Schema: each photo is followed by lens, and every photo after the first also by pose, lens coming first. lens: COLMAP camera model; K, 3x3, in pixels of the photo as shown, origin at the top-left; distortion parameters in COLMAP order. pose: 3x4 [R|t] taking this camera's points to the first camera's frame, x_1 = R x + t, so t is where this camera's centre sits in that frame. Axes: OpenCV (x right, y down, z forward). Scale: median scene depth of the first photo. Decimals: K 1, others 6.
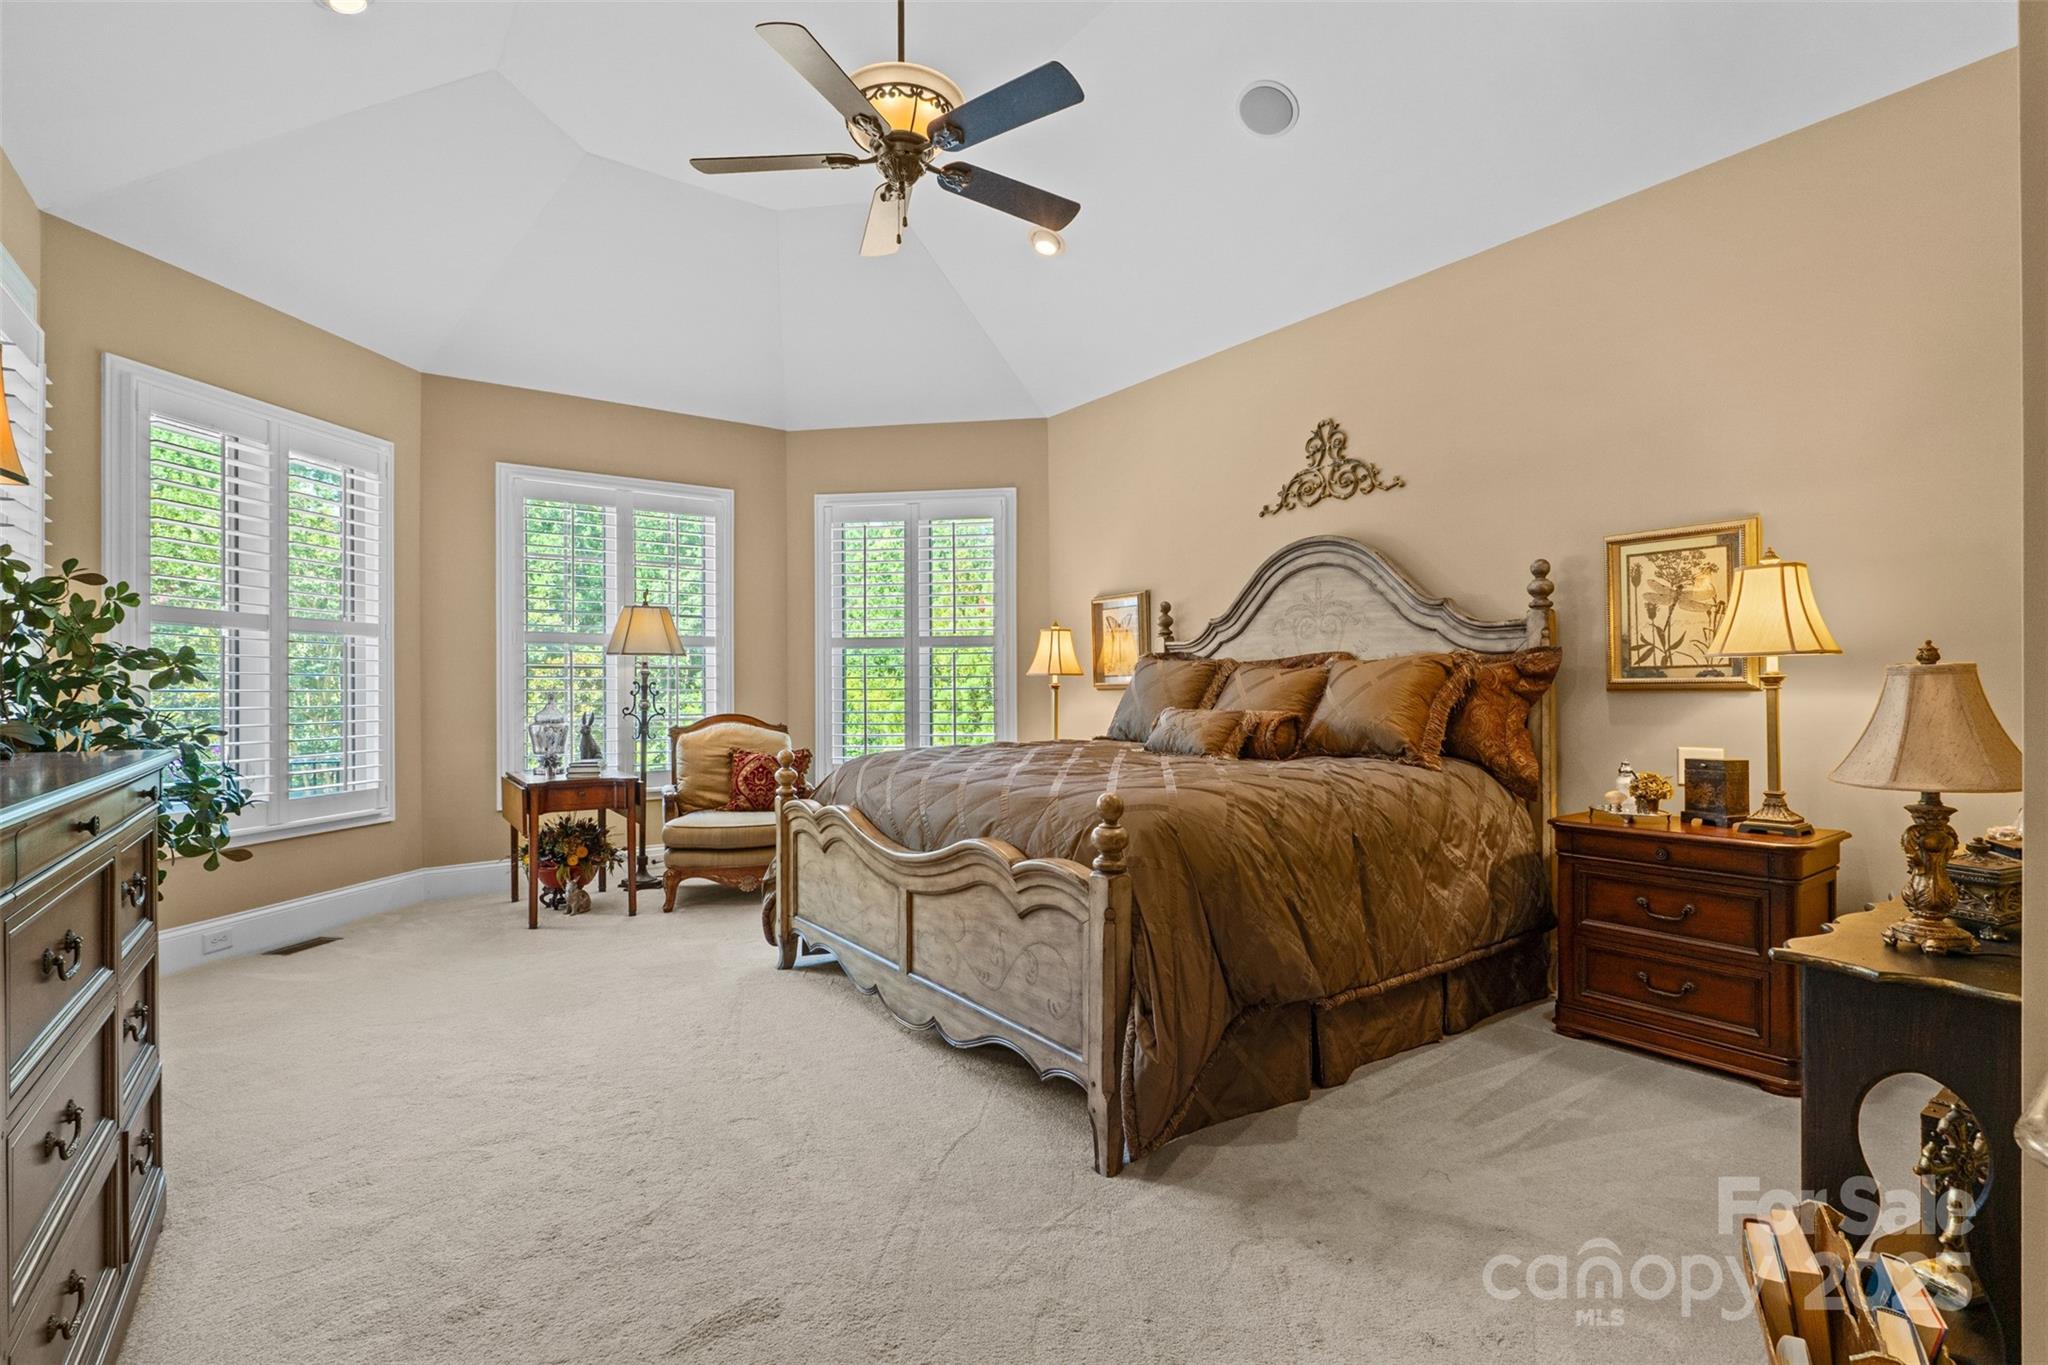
lens RADIAL K [[943.8, 0, 1019.0], [0, 943.8, 691.9], [0, 0, 1]] dist [-0.008070, -0.000376]
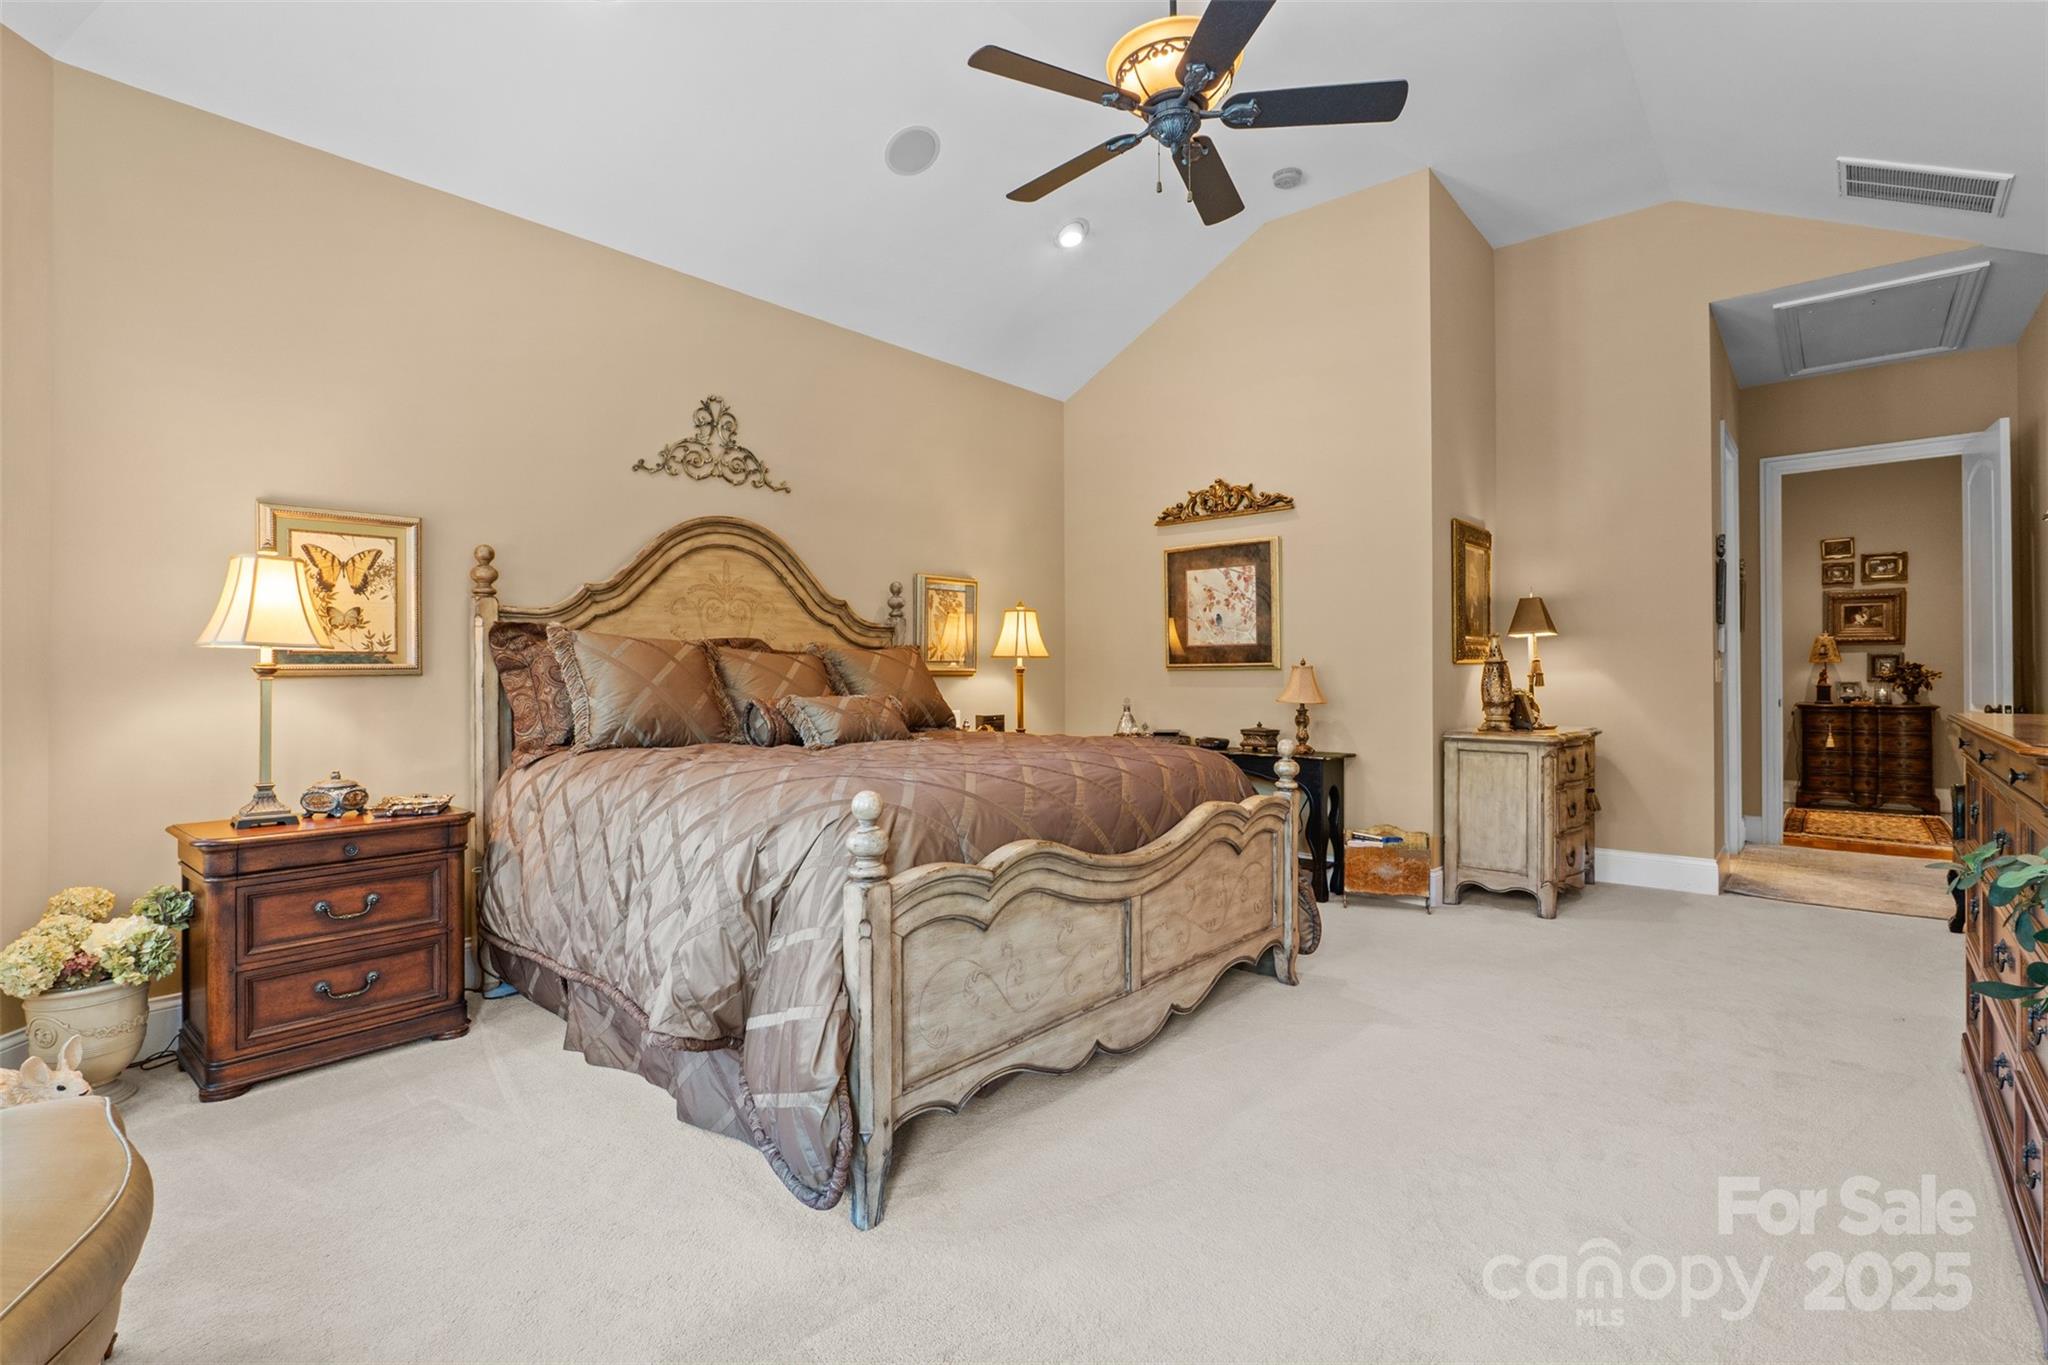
lens RADIAL K [[943.8, 0, 1019.7], [0, 943.8, 671.0], [0, 0, 1]] dist [-0.008070, -0.000376]
pose [[-0.209910, 0.010060, 0.977669, -0.695844], [0.007131, 0.999936, -0.008758, 0.003014], [-0.977695, 0.005134, -0.209968, 0.922775]]
